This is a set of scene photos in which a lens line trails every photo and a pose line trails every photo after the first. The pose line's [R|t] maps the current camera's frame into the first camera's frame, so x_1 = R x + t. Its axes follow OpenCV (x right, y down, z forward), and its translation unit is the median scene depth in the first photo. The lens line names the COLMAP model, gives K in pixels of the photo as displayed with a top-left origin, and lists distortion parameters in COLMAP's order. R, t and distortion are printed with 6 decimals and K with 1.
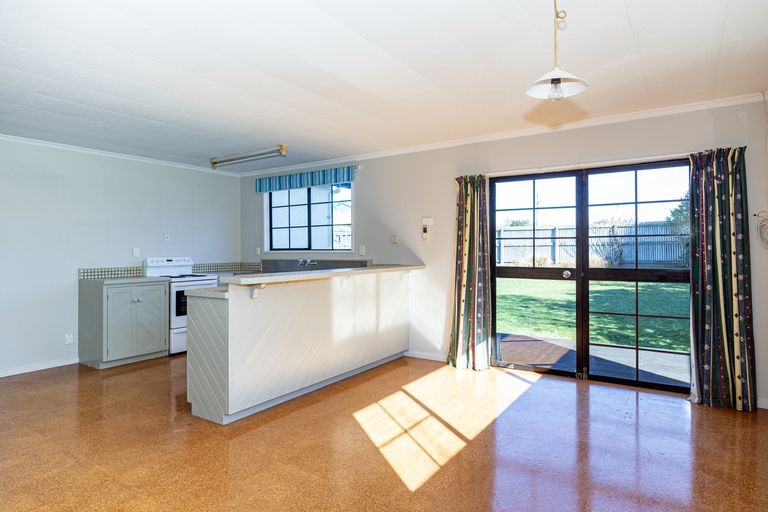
lens RADIAL K [[444.6, 0, 384.0], [0, 444.6, 256.0], [0, 0, 1]] dist [0.003473, 0.001394]
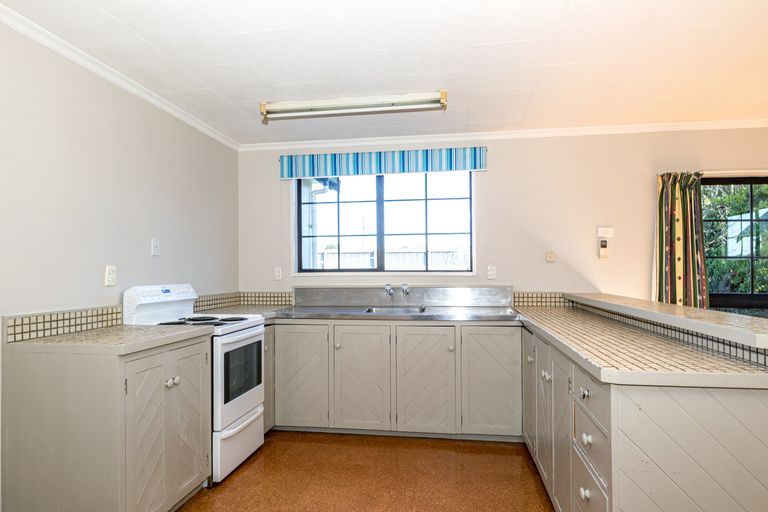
lens RADIAL K [[480.0, 0, 384.0], [0, 480.0, 256.0], [0, 0, 1]] dist [0.020714, 0.000796]
pose [[0.909246, 0.015099, 0.415984, -0.501687], [0.002828, 0.999095, -0.042444, -0.006855], [-0.416249, 0.039768, 0.908381, 0.403050]]
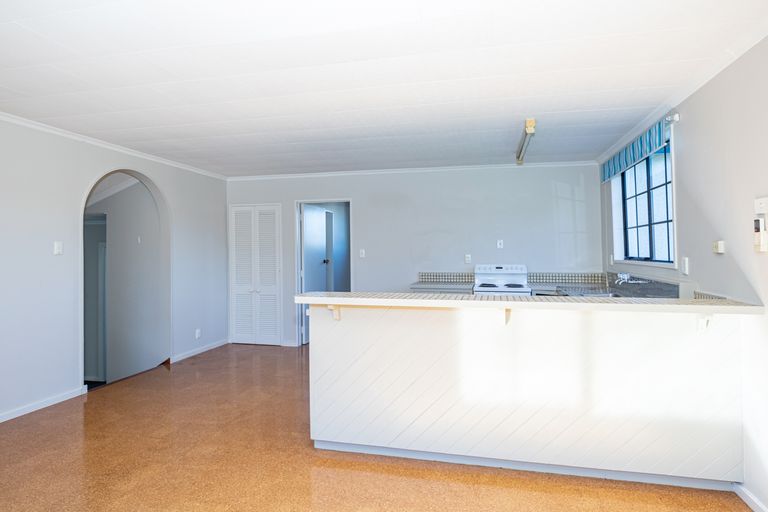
lens RADIAL K [[444.6, 0, 384.0], [0, 444.6, 256.0], [0, 0, 1]] dist [0.003473, 0.001394]
pose [[0.355205, 0.018568, -0.934604, 0.329503], [-0.012975, 0.999804, 0.014933, -0.027399], [0.934699, 0.006822, 0.355376, 0.453776]]
